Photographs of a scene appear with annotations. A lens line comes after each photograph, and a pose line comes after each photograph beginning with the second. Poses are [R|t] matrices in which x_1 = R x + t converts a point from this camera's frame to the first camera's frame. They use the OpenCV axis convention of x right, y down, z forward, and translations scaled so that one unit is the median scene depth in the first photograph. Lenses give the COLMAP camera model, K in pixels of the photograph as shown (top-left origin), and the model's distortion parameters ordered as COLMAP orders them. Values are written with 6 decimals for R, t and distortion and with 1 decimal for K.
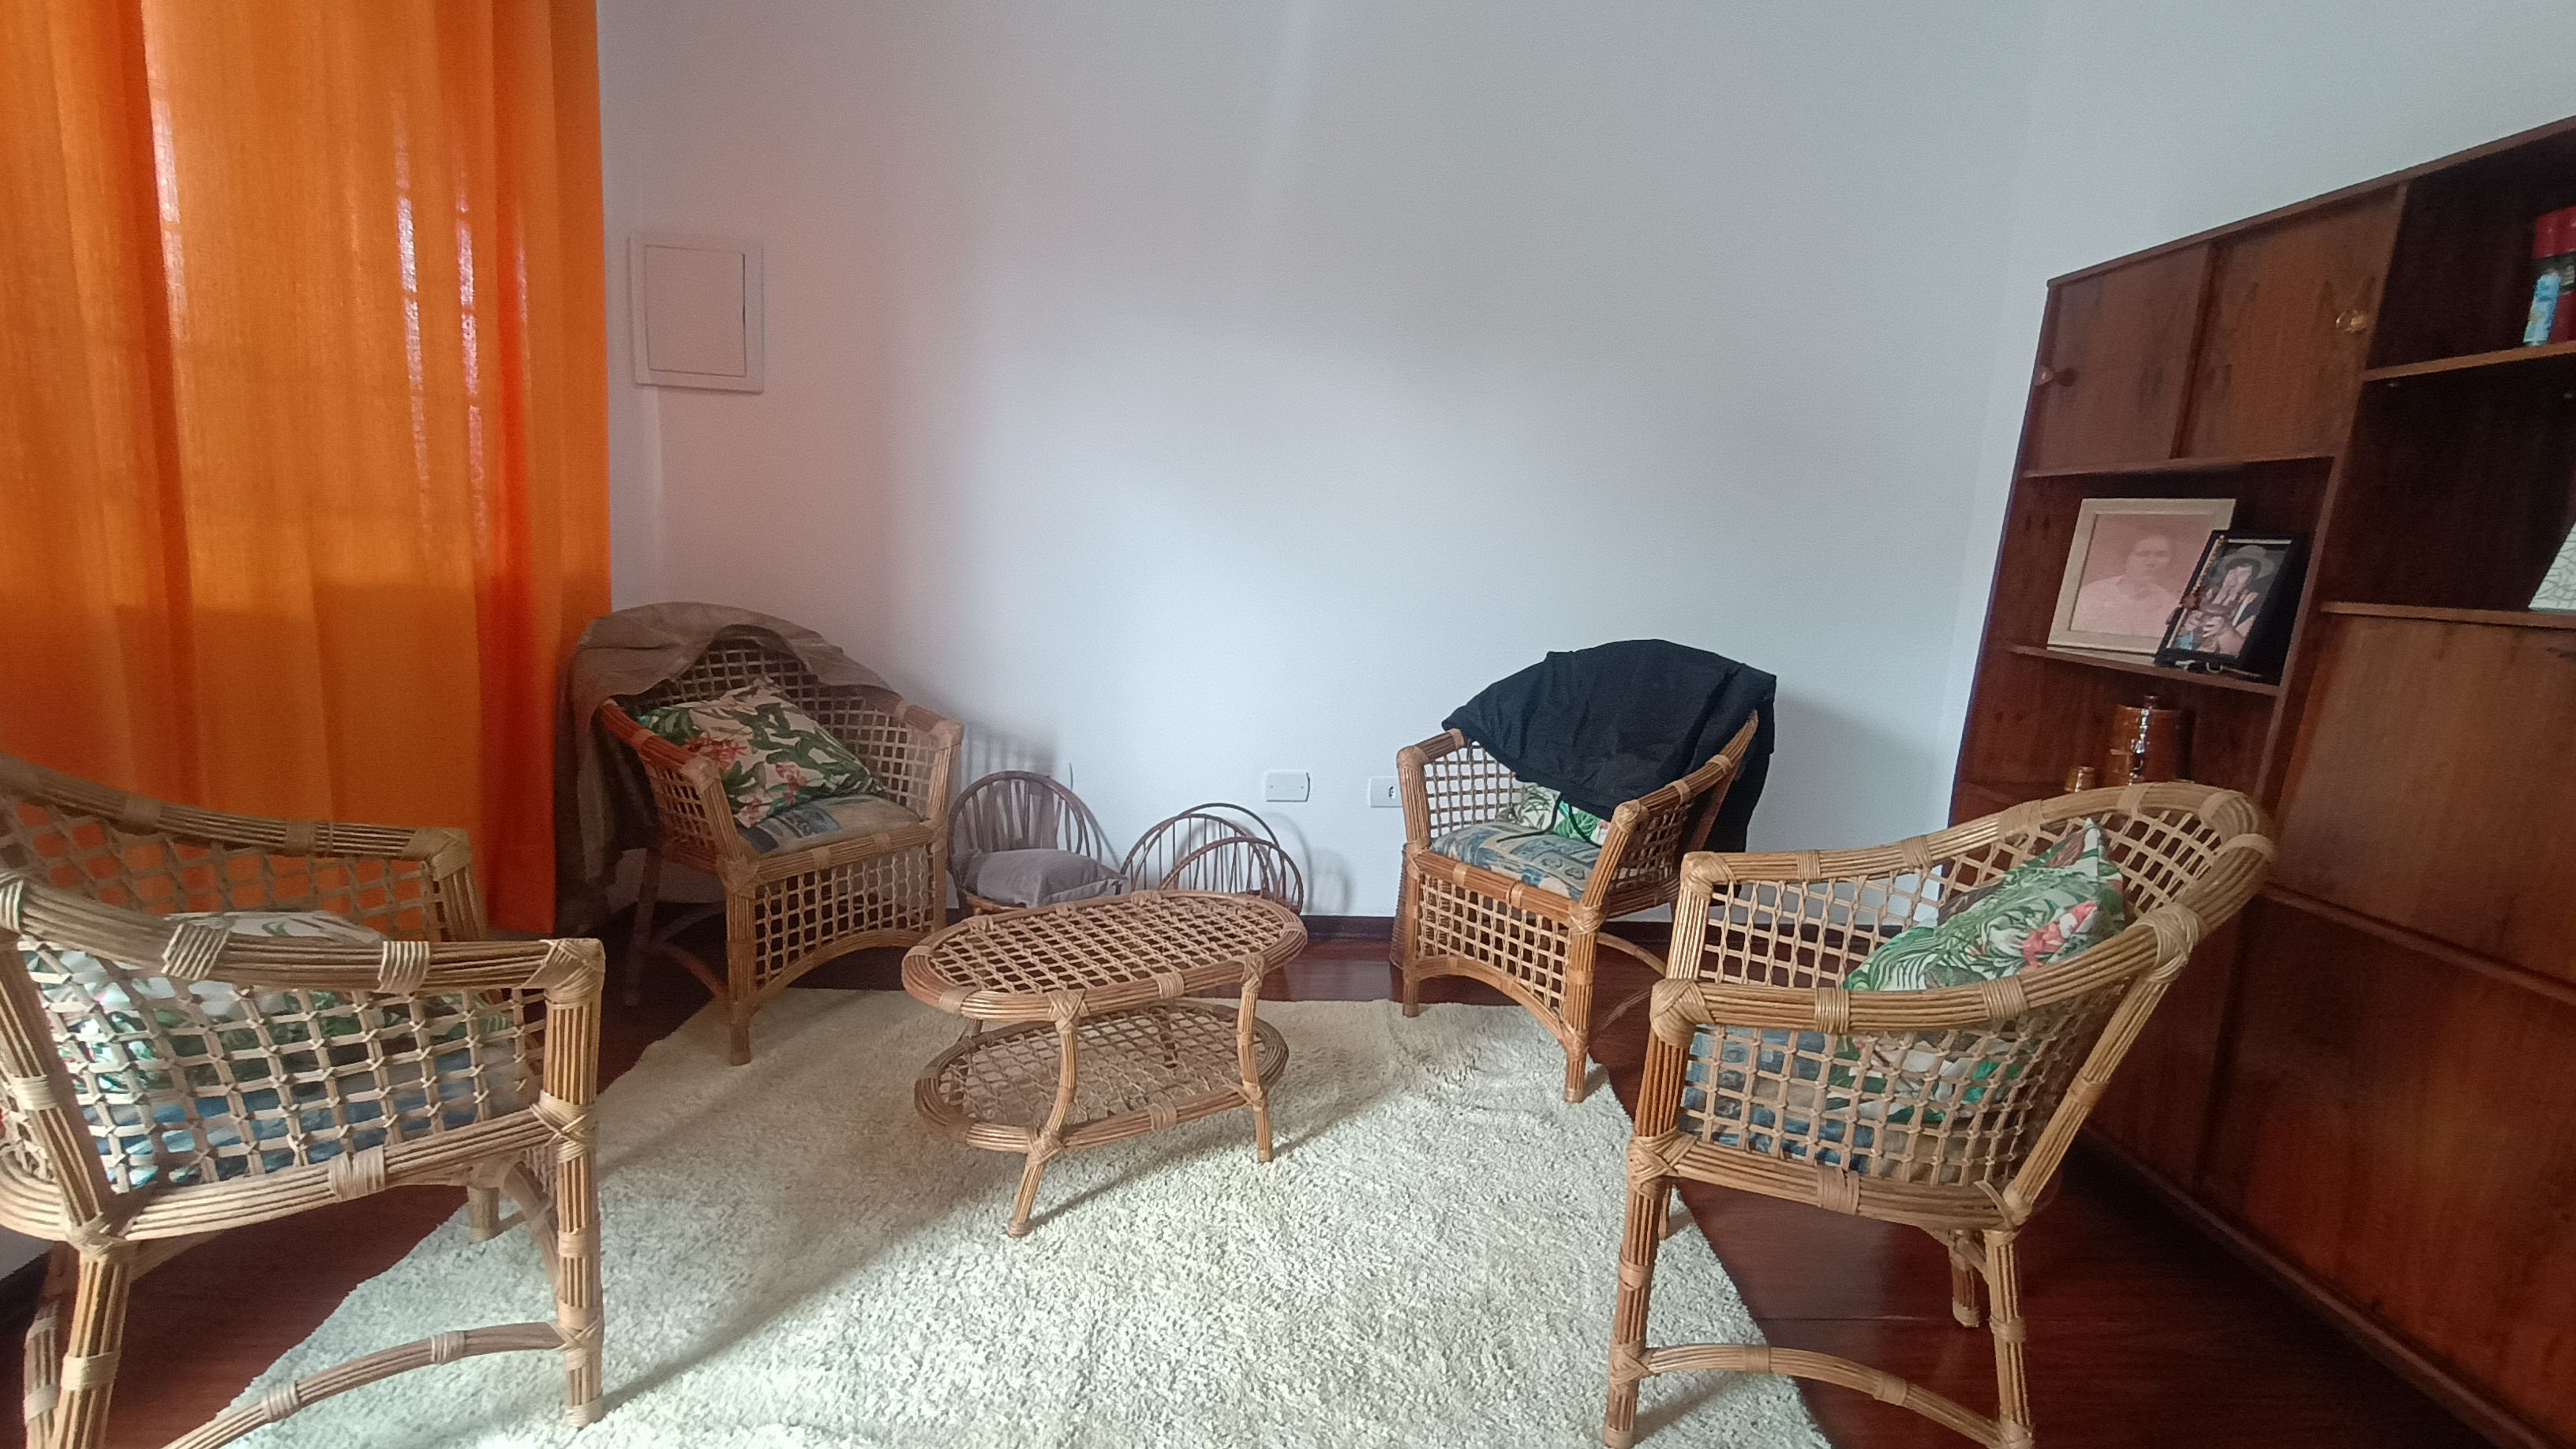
lens RADIAL K [[1156.0, 0, 1307.3], [0, 1156.0, 729.1], [0, 0, 1]] dist [0.001422, -0.000015]
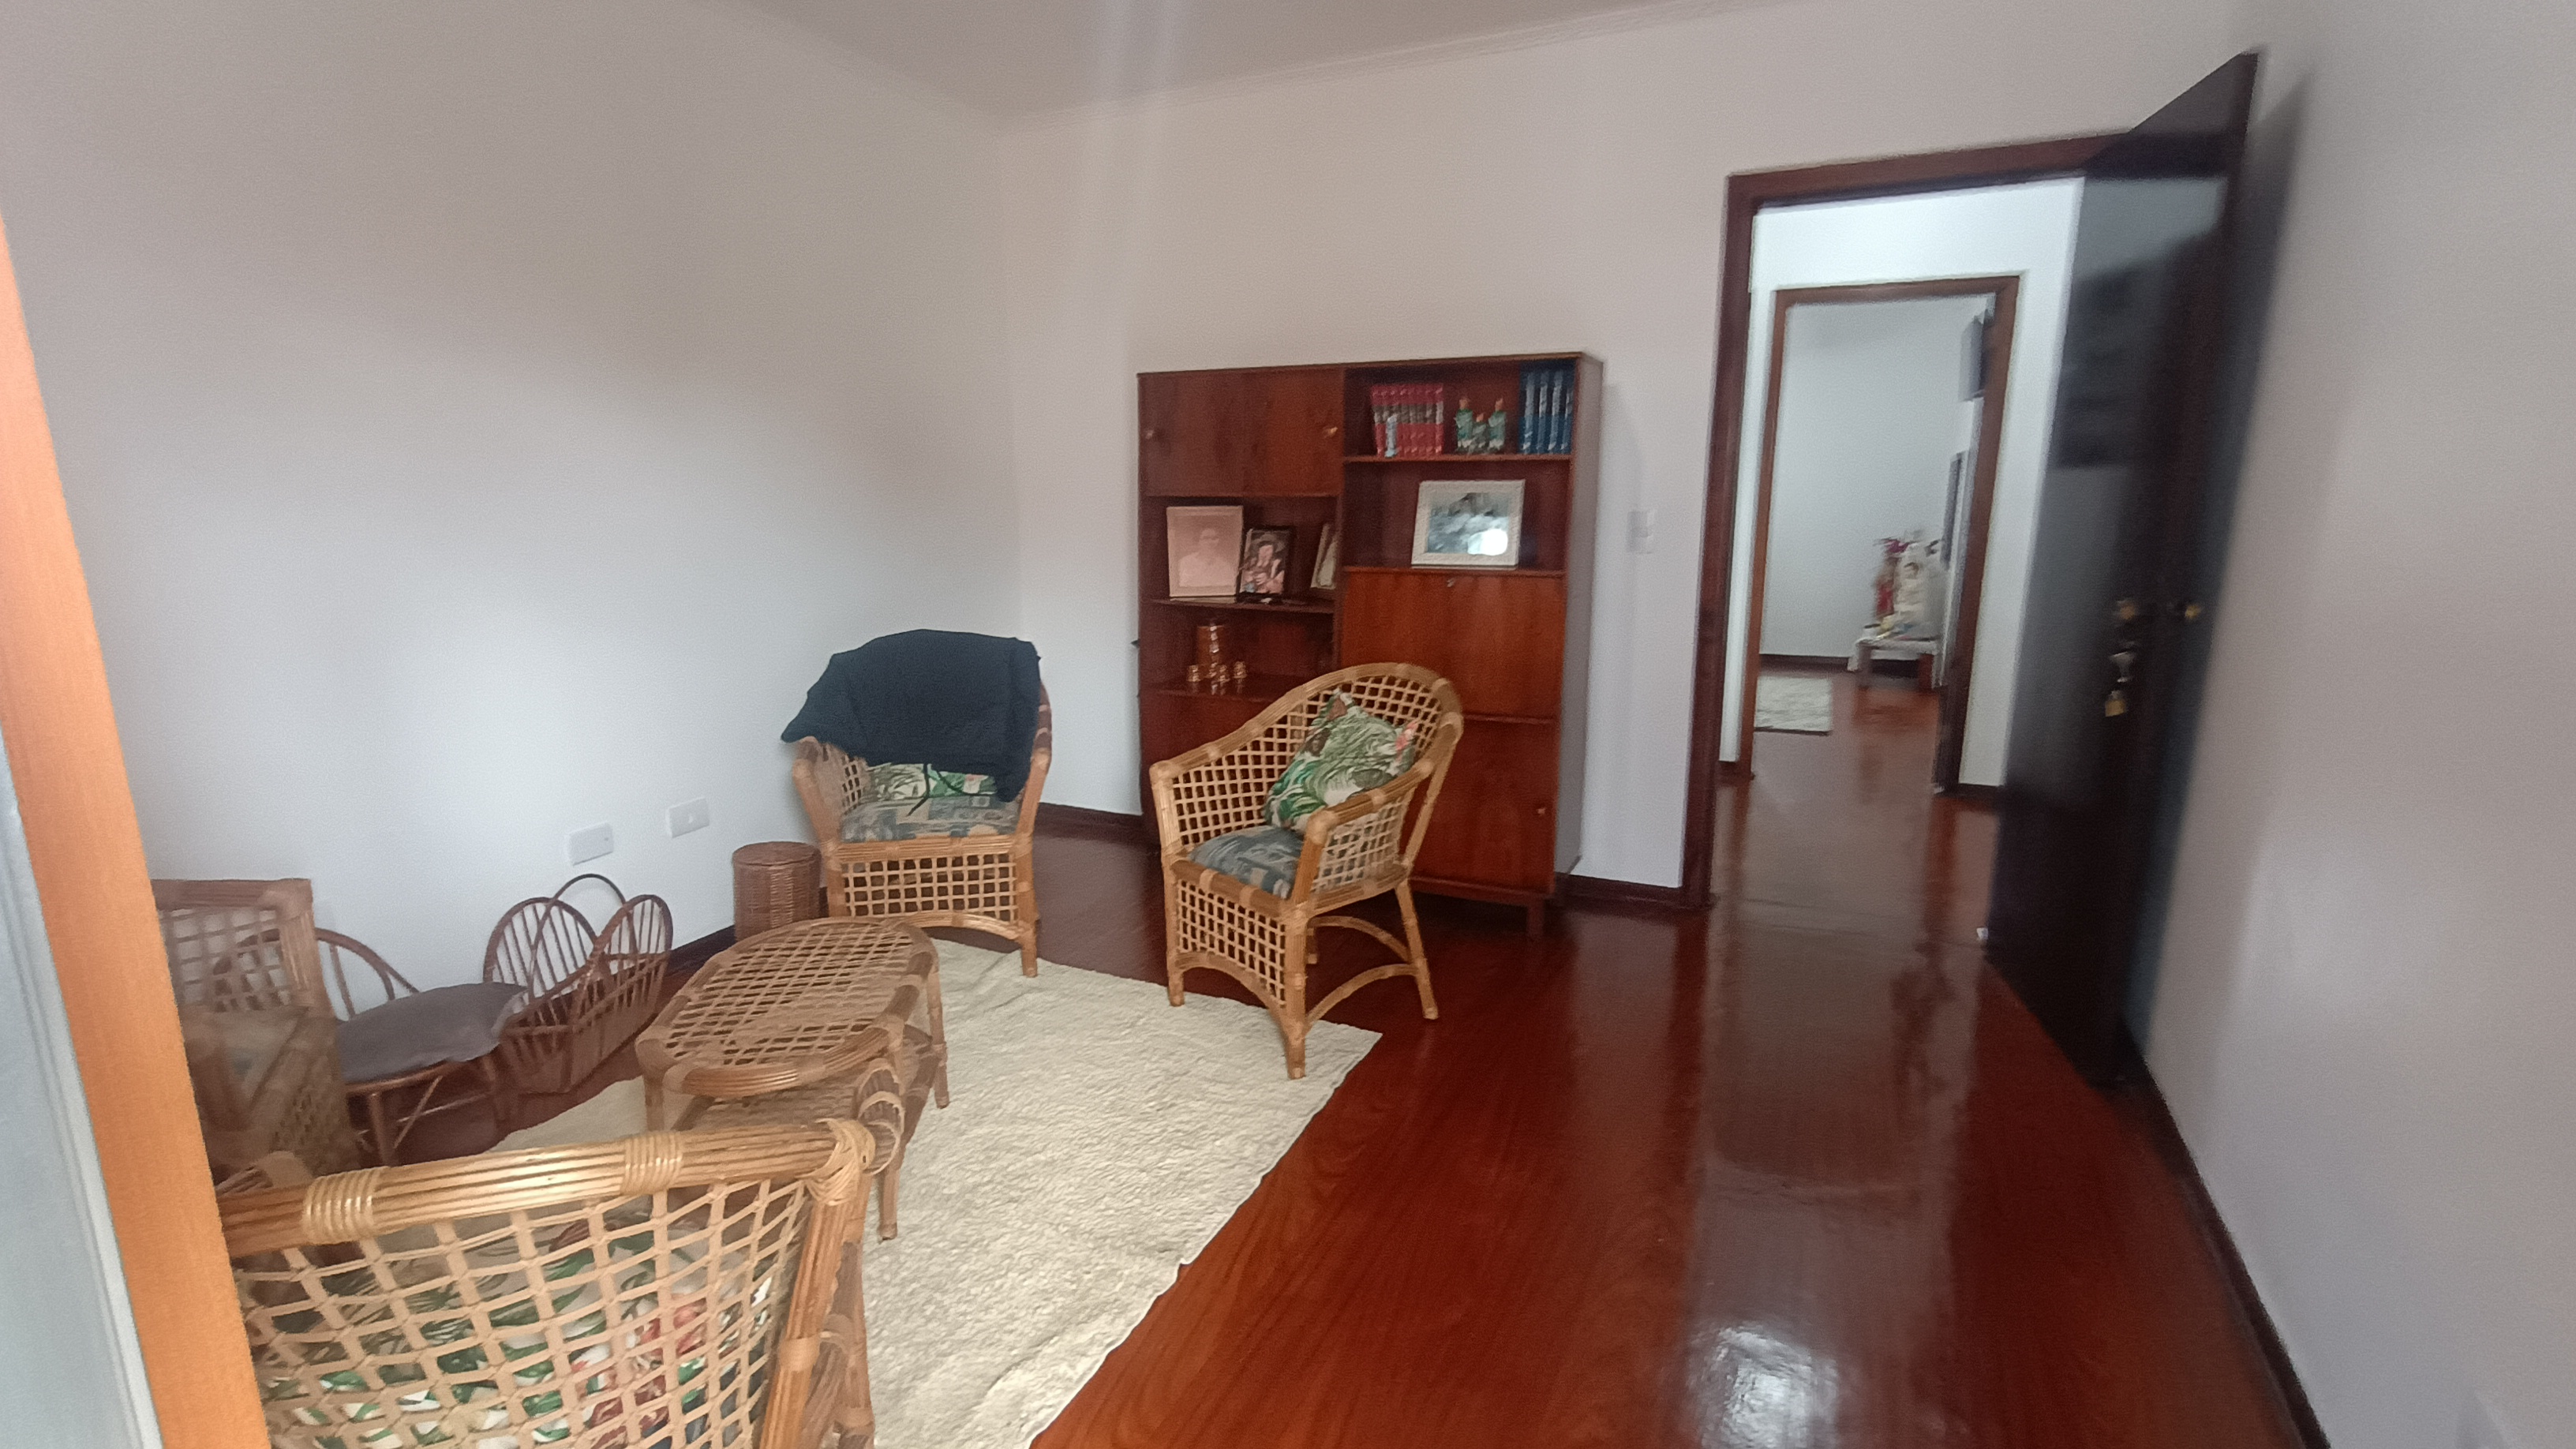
lens RADIAL K [[1156.0, 0, 1307.3], [0, 1156.0, 729.1], [0, 0, 1]] dist [0.001422, -0.000015]
pose [[0.465694, -0.231280, 0.854189, -0.700674], [0.171565, 0.970526, 0.169244, -0.132141], [-0.868156, 0.067733, 0.491648, 0.034559]]
